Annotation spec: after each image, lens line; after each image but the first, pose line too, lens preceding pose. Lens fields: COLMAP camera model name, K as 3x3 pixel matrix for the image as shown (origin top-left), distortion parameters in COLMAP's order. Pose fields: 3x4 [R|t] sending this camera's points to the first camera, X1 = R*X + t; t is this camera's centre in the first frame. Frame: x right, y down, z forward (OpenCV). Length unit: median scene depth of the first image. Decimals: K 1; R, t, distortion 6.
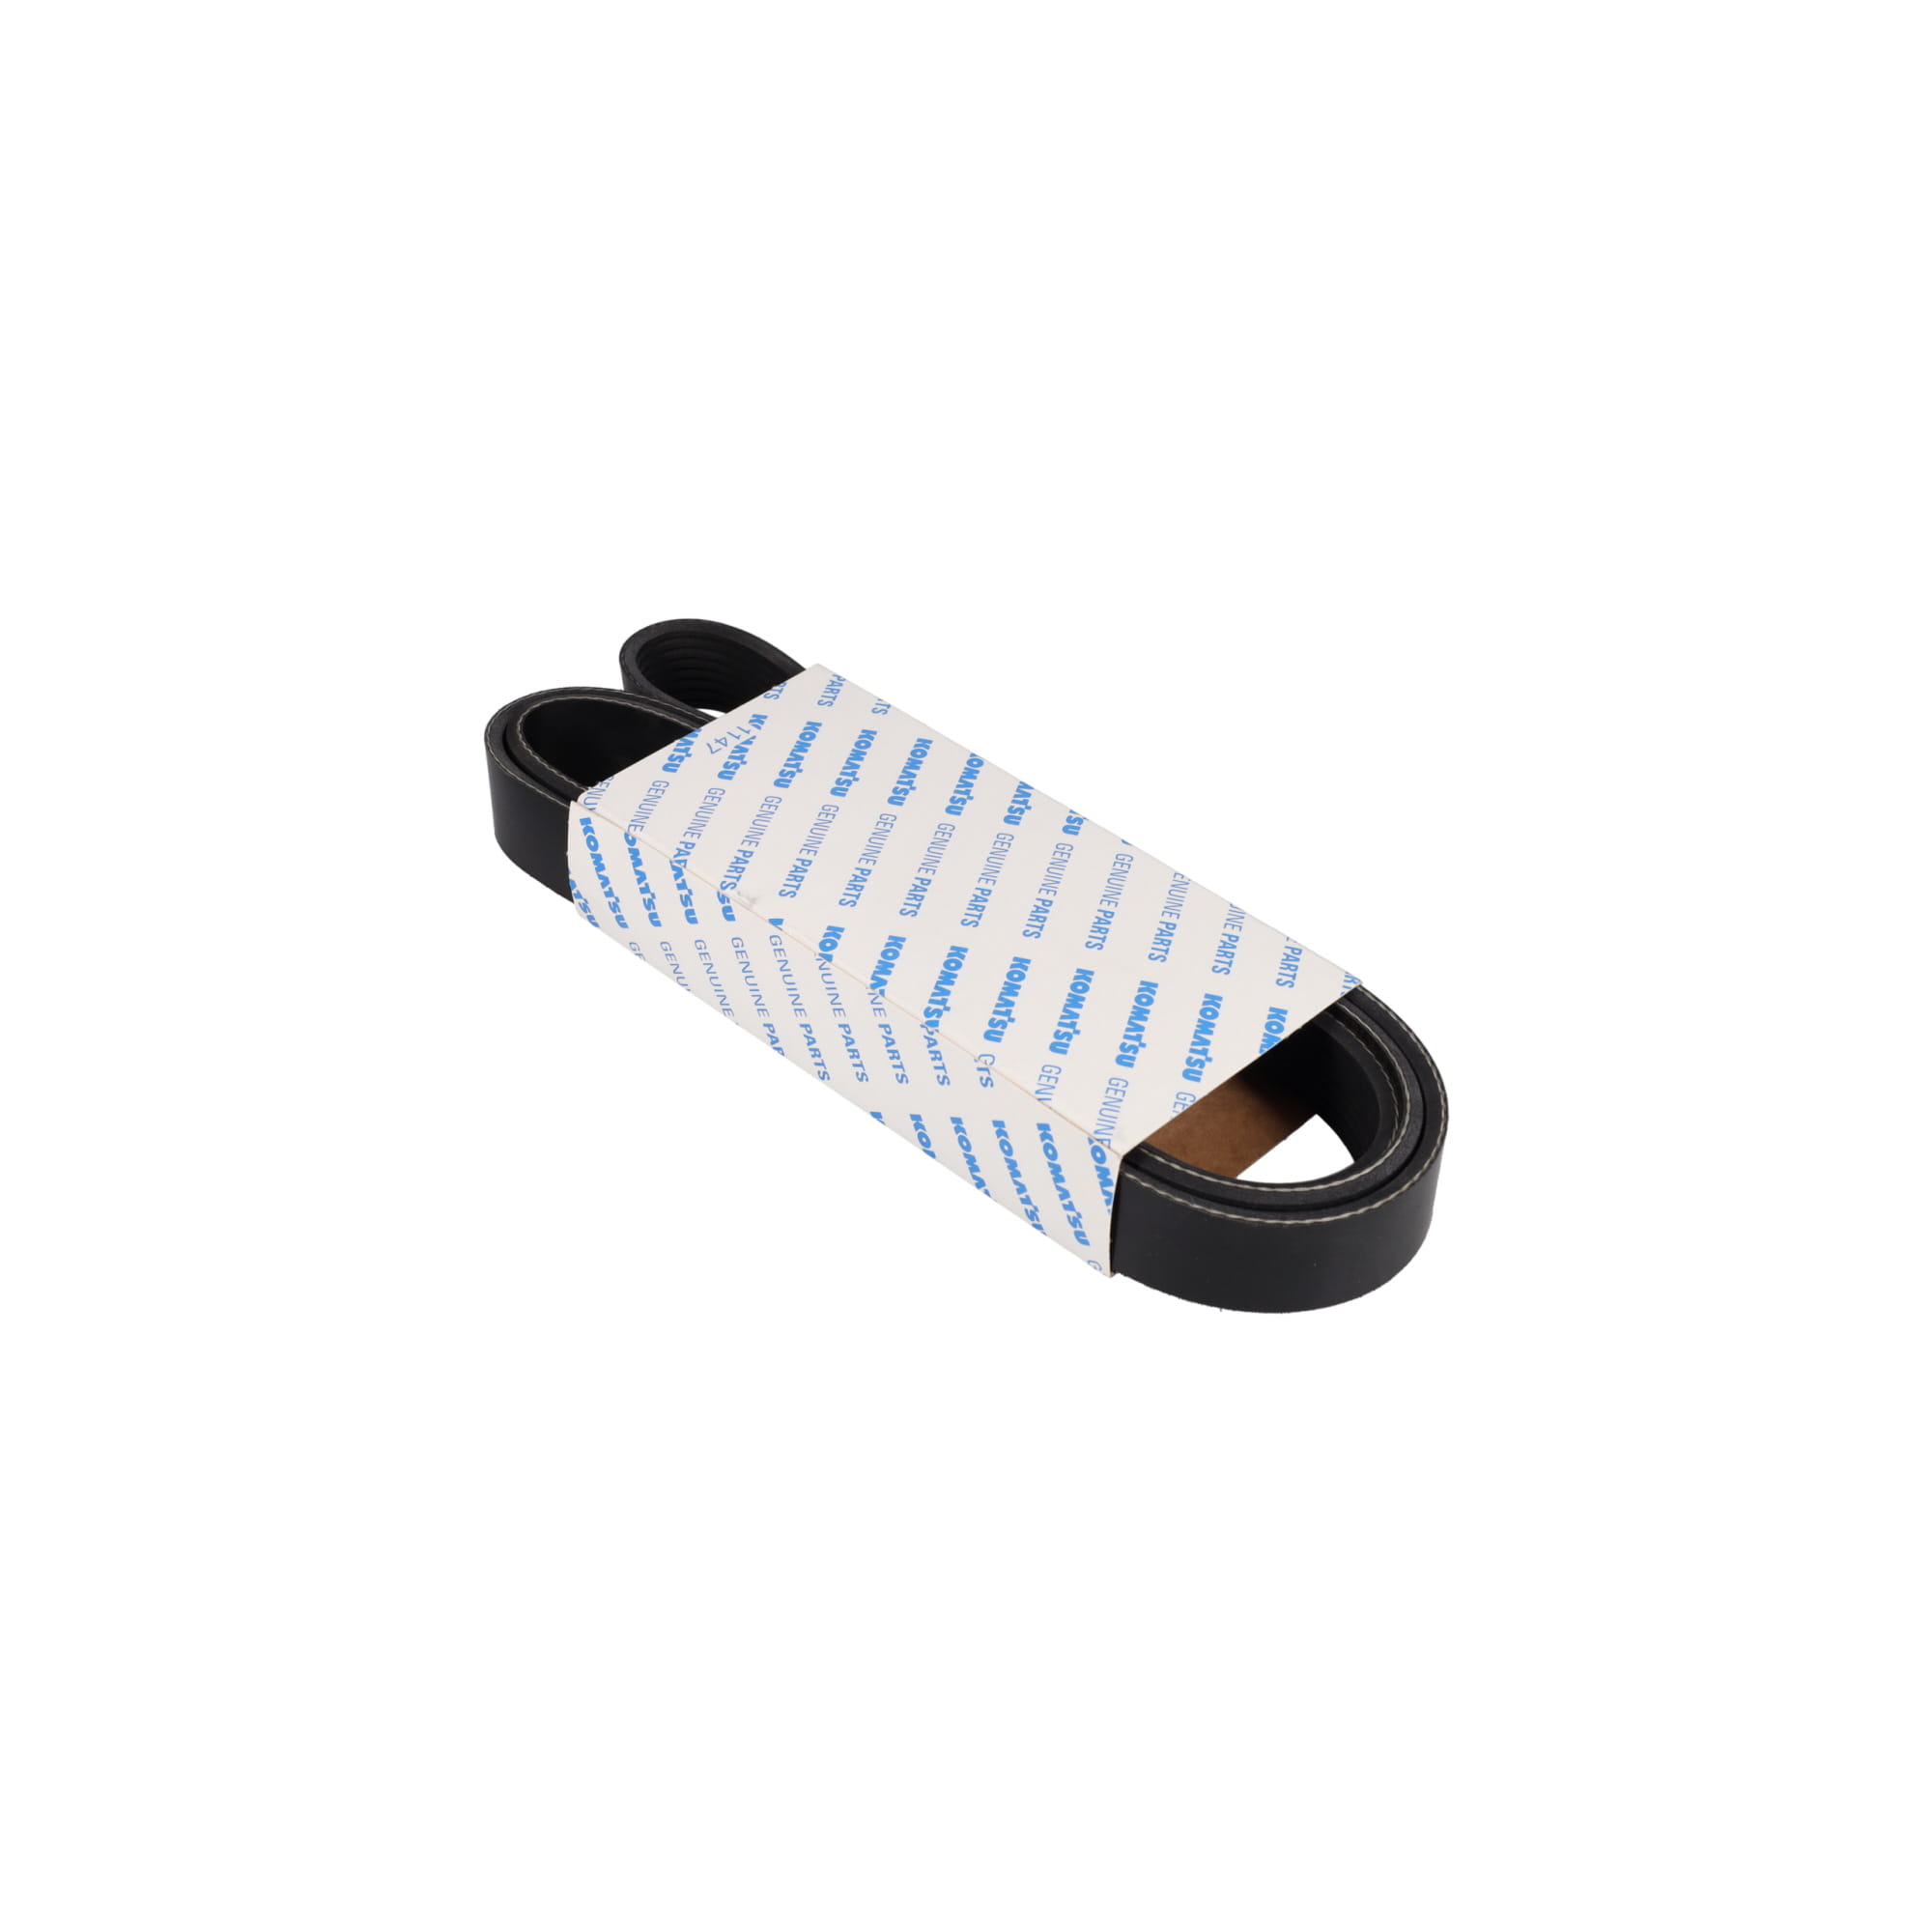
lens RADIAL K [[2349.7, 0, 966.0], [0, 2349.7, 966.0], [0, 0, 1]] dist [-0.008131, -0.003242]
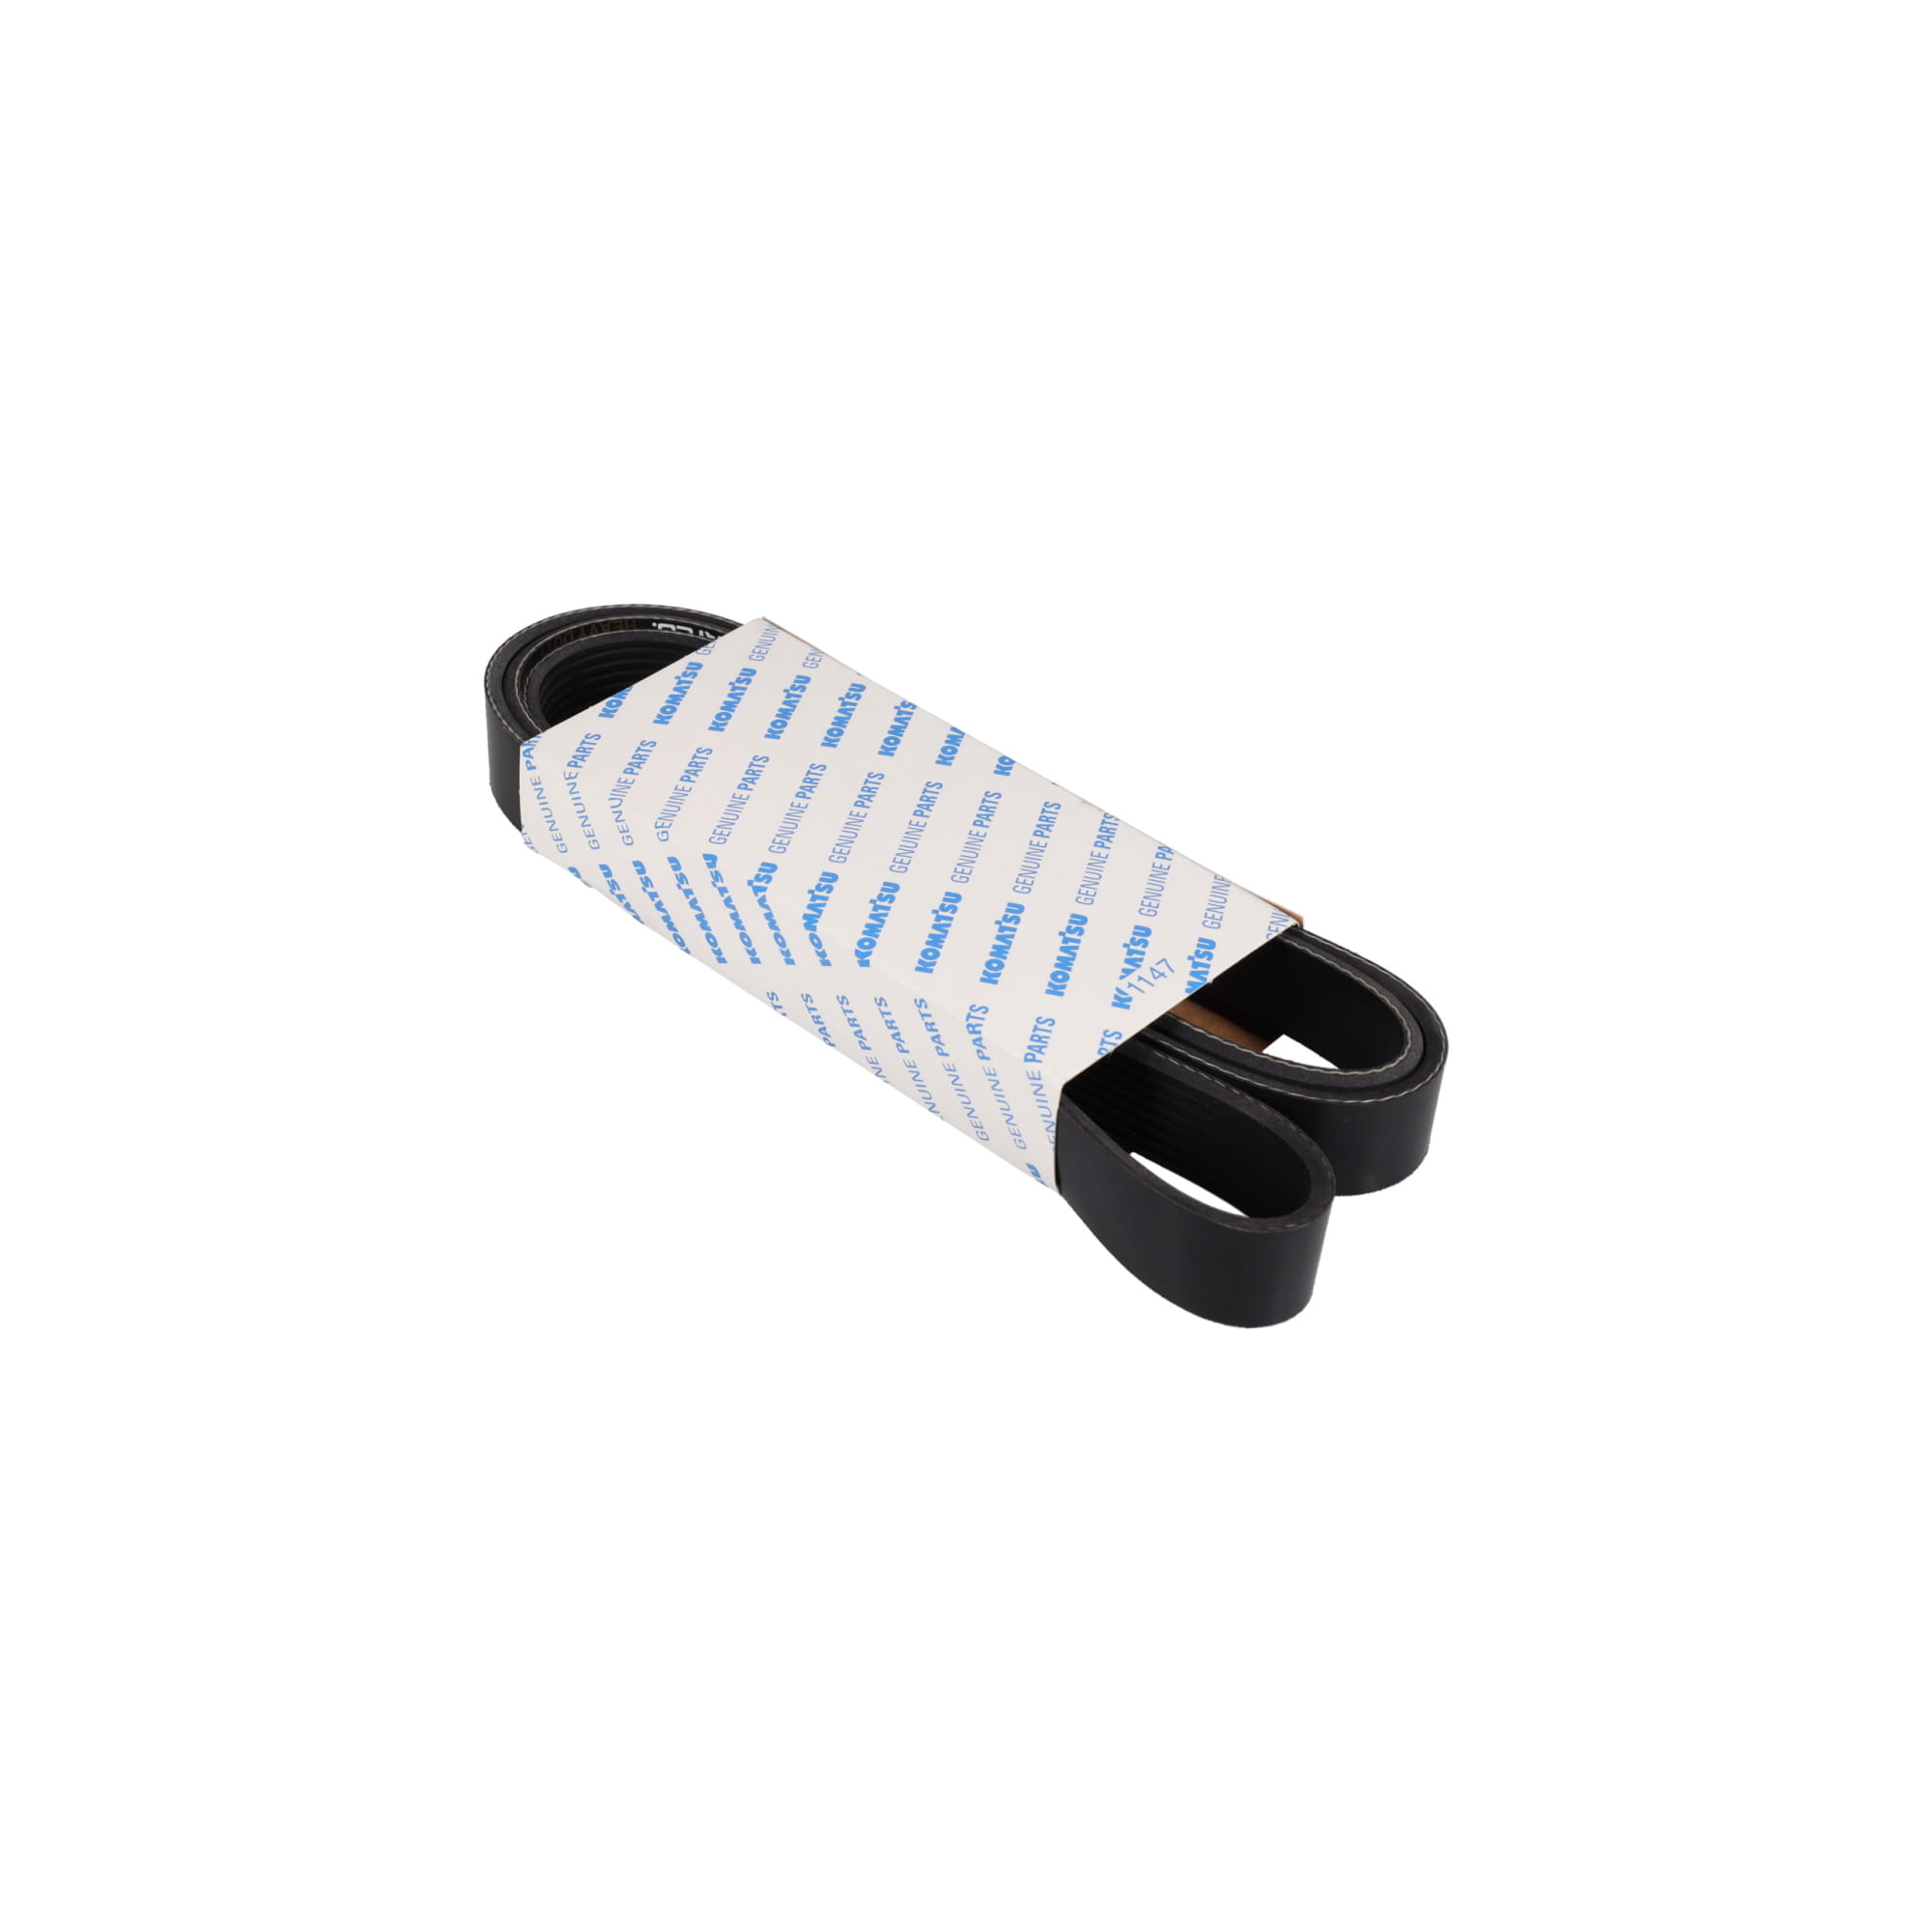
lens RADIAL K [[2349.7, 0, 966.0], [0, 2349.7, 966.0], [0, 0, 1]] dist [-0.008131, -0.003242]
pose [[-0.999299, -0.012573, -0.035265, -0.002577], [-0.036926, 0.175568, 0.983774, -0.985418], [-0.006177, 0.984387, -0.175909, 1.195726]]
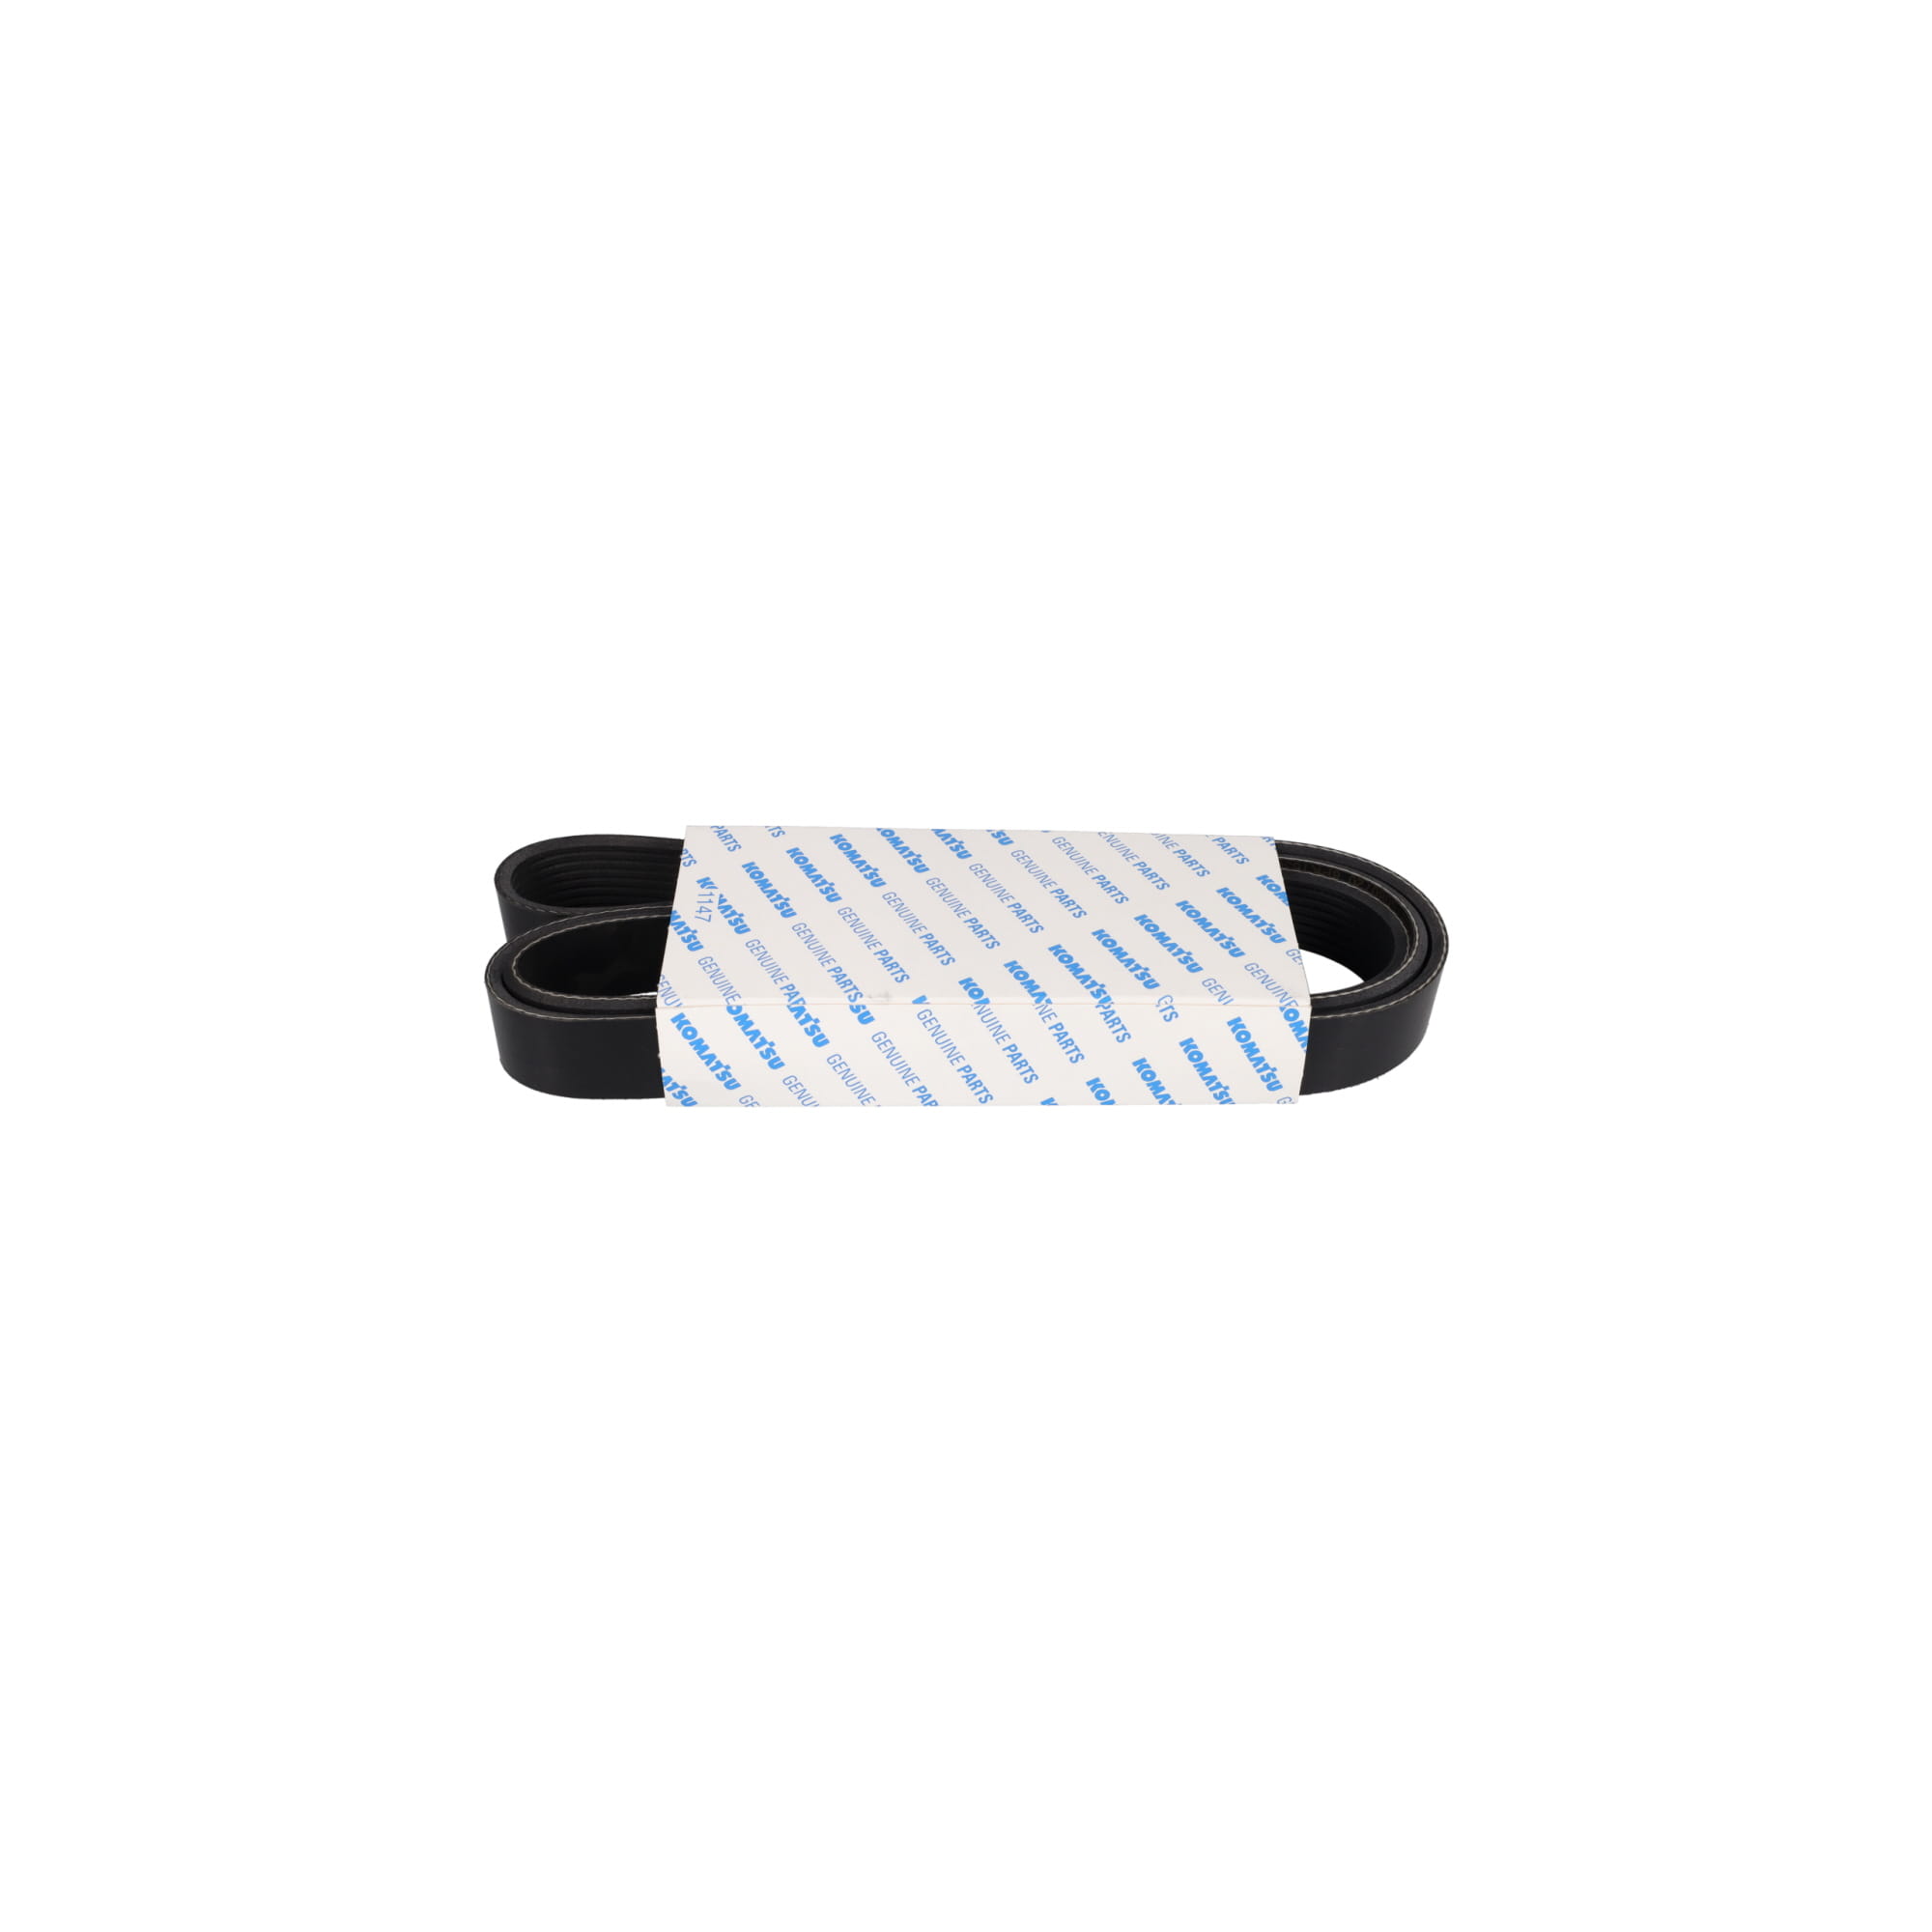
lens RADIAL K [[1941.2, 0, 966.0], [0, 1941.2, 966.0], [0, 0, 1]] dist [0.002857, 0.000346]
pose [[0.710919, -0.445637, 0.544061, -0.559303], [0.446249, 0.883766, 0.140777, -0.153243], [-0.543558, 0.142706, 0.827151, 0.161053]]
